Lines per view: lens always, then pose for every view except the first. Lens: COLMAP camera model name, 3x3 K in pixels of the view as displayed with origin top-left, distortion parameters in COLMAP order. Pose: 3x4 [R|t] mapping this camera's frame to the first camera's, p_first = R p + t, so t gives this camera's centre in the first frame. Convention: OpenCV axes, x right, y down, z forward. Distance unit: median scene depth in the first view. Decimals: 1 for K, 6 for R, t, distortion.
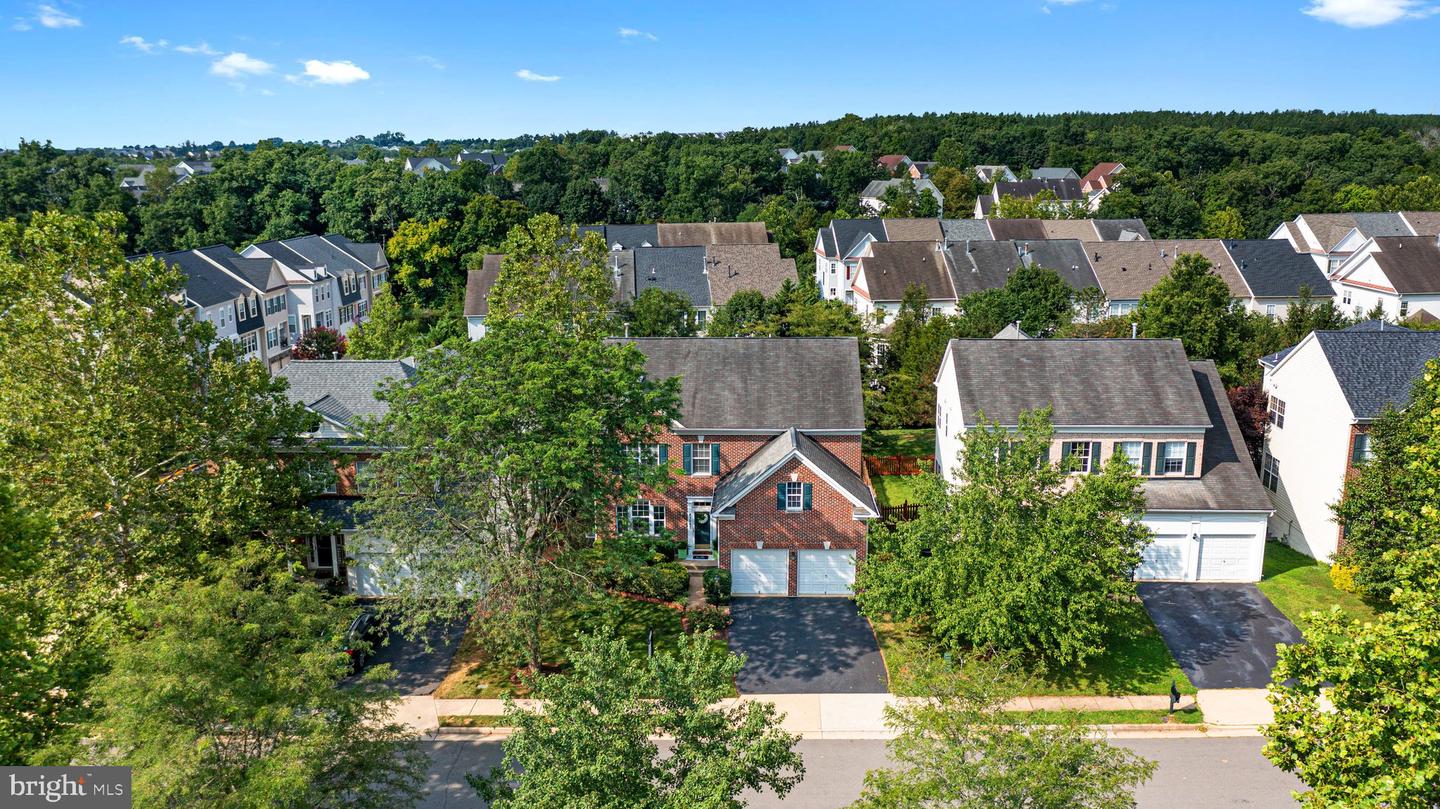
lens RADIAL K [[1169.0, 0, 720.0], [0, 1169.0, 404.5], [0, 0, 1]] dist [0.009544, -0.005647]
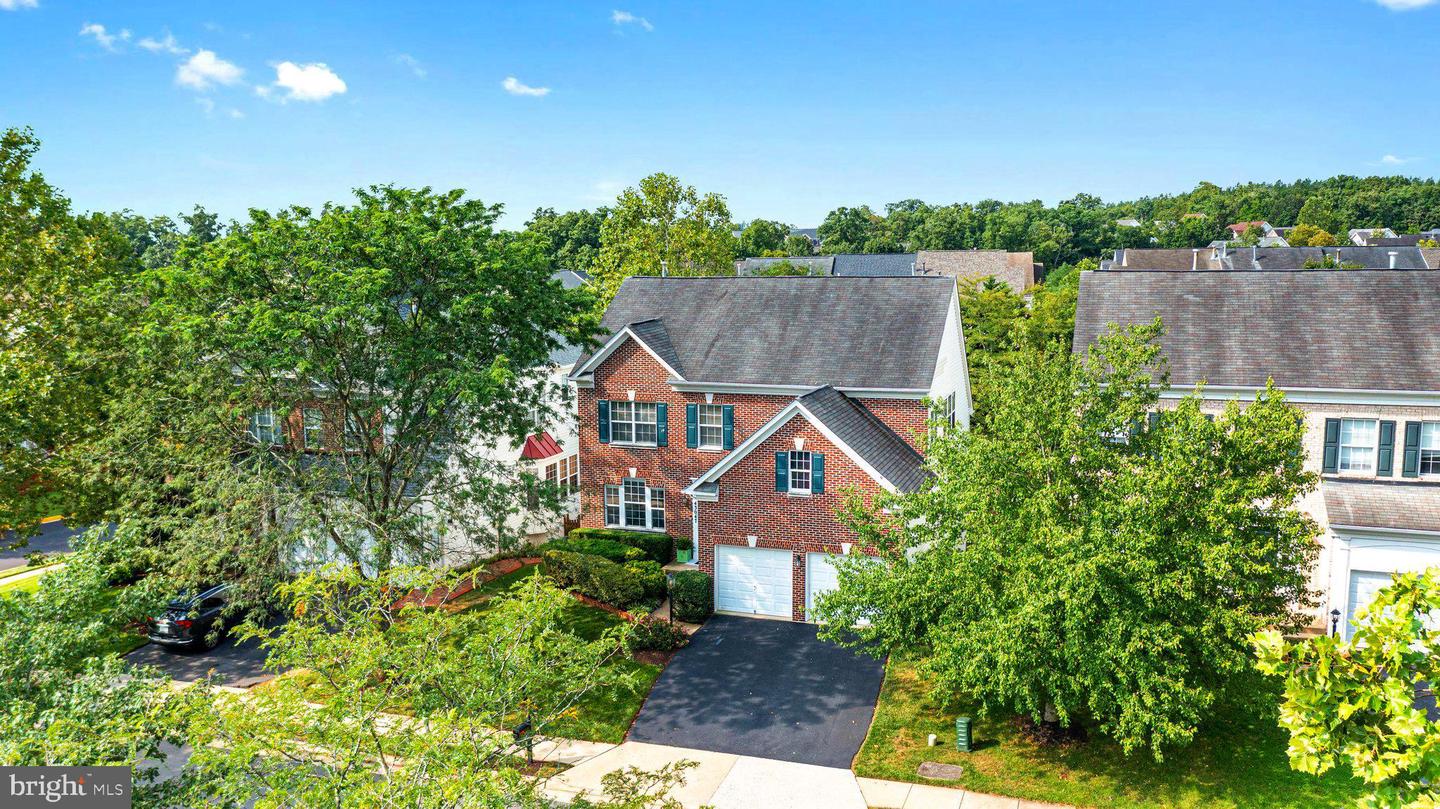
lens RADIAL K [[1147.9, 0, 720.0], [0, 1147.9, 404.5], [0, 0, 1]] dist [-0.004339, 0.000253]
pose [[0.949912, 0.038198, -0.310174, 0.211161], [-0.064335, 0.995145, -0.074477, 0.085656], [0.305824, 0.090702, 0.947758, 0.318198]]
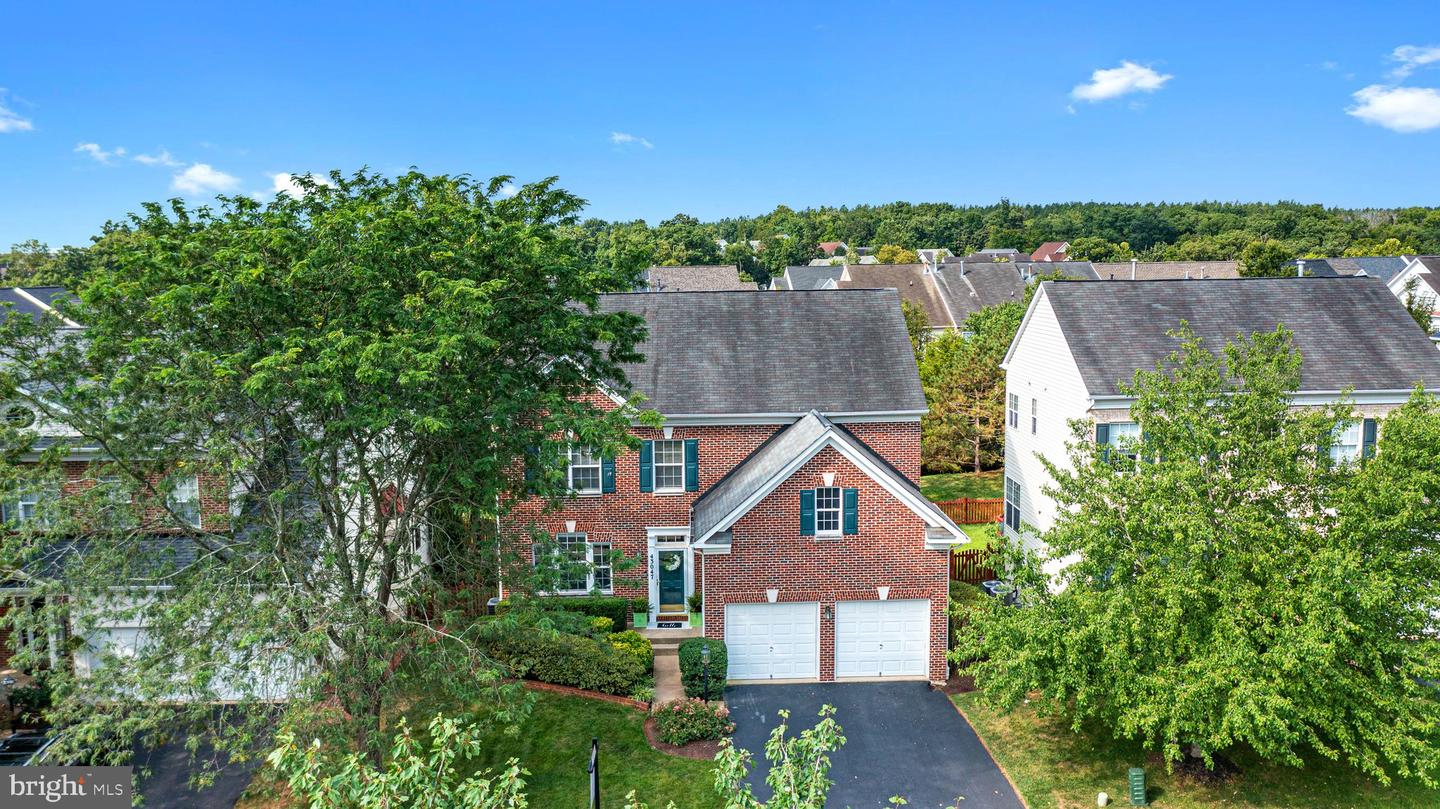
lens RADIAL K [[1147.9, 0, 720.0], [0, 1147.9, 404.5], [0, 0, 1]] dist [-0.004339, 0.000253]
pose [[0.997882, -0.013713, 0.063589, -0.027216], [0.020069, 0.994743, -0.100417, 0.076147], [-0.061877, 0.101481, 0.992911, 0.380840]]
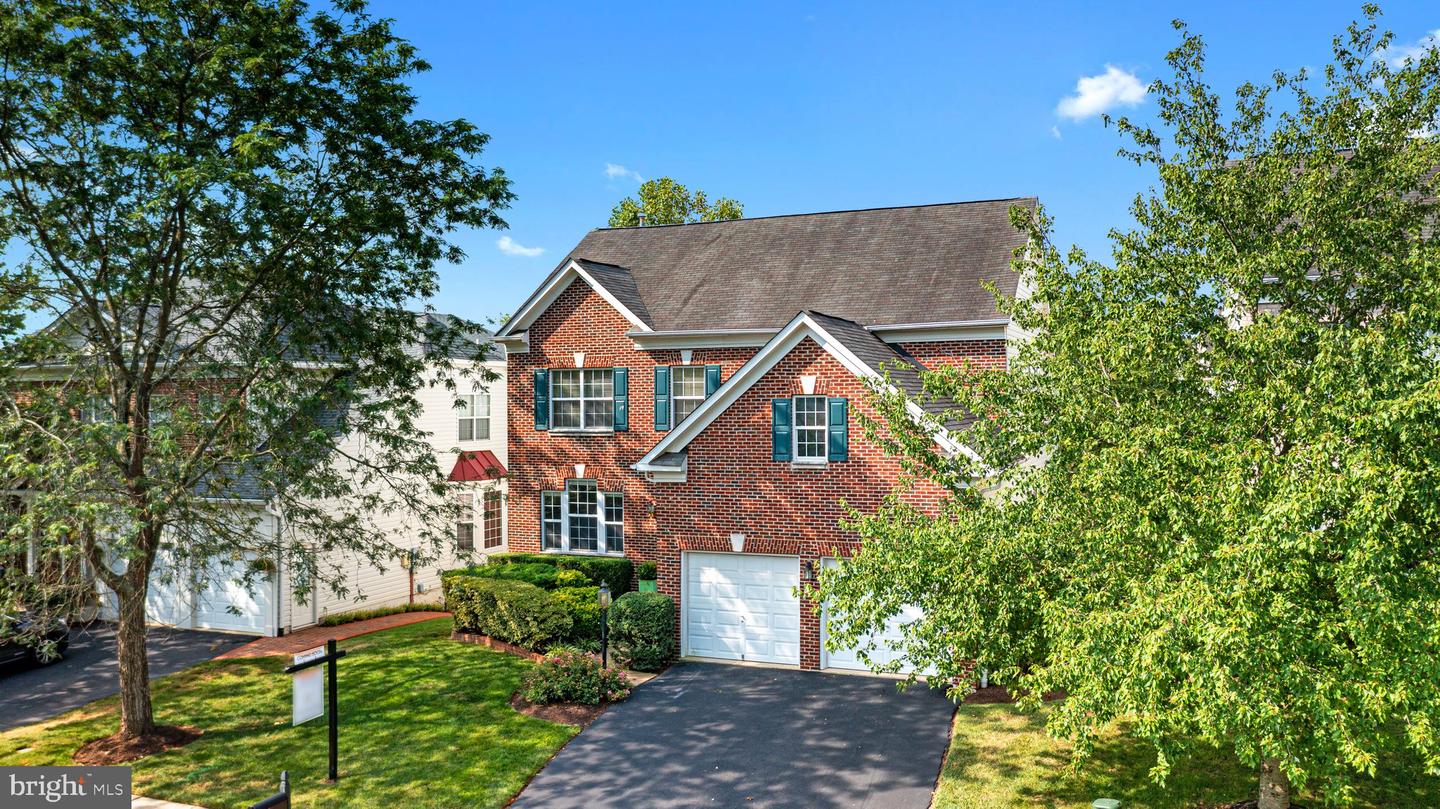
lens RADIAL K [[1147.9, 0, 720.0], [0, 1147.9, 404.5], [0, 0, 1]] dist [-0.004339, 0.000253]
pose [[0.935421, -0.002117, -0.353529, 0.172791], [-0.075898, 0.975463, -0.206665, 0.150598], [0.345292, 0.220151, 0.912308, 0.547205]]
